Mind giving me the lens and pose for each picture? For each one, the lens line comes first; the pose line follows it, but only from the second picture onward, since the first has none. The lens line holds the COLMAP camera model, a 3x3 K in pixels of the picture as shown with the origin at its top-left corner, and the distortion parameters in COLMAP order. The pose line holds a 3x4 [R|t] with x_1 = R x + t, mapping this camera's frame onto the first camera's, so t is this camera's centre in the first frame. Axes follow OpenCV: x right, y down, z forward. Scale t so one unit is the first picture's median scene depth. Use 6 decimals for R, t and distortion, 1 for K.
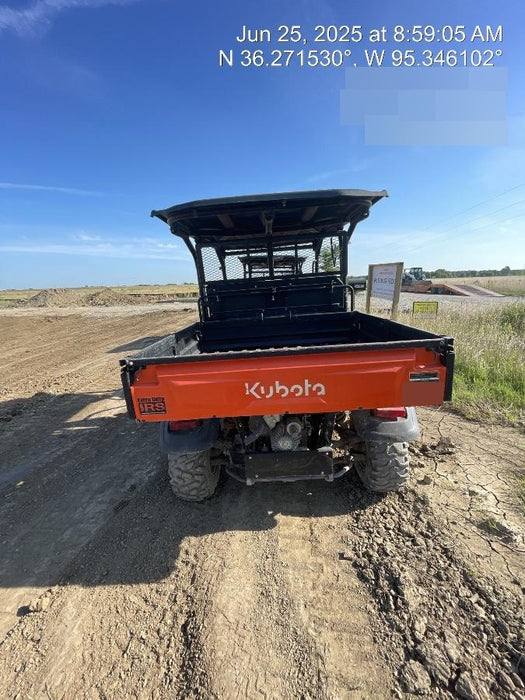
lens RADIAL K [[289.9, 0, 261.1], [0, 289.9, 345.9], [0, 0, 1]] dist [0.000944, 0.000046]
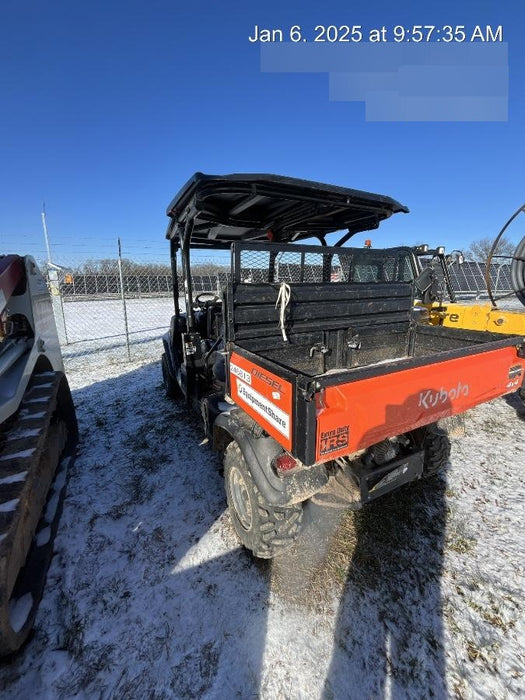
lens RADIAL K [[289.9, 0, 261.1], [0, 289.9, 345.9], [0, 0, 1]] dist [0.000944, 0.000046]
pose [[0.877480, -0.039760, 0.477963, -0.881826], [0.053686, 0.998437, -0.015505, -0.024923], [-0.476600, 0.039266, 0.878243, 0.453475]]
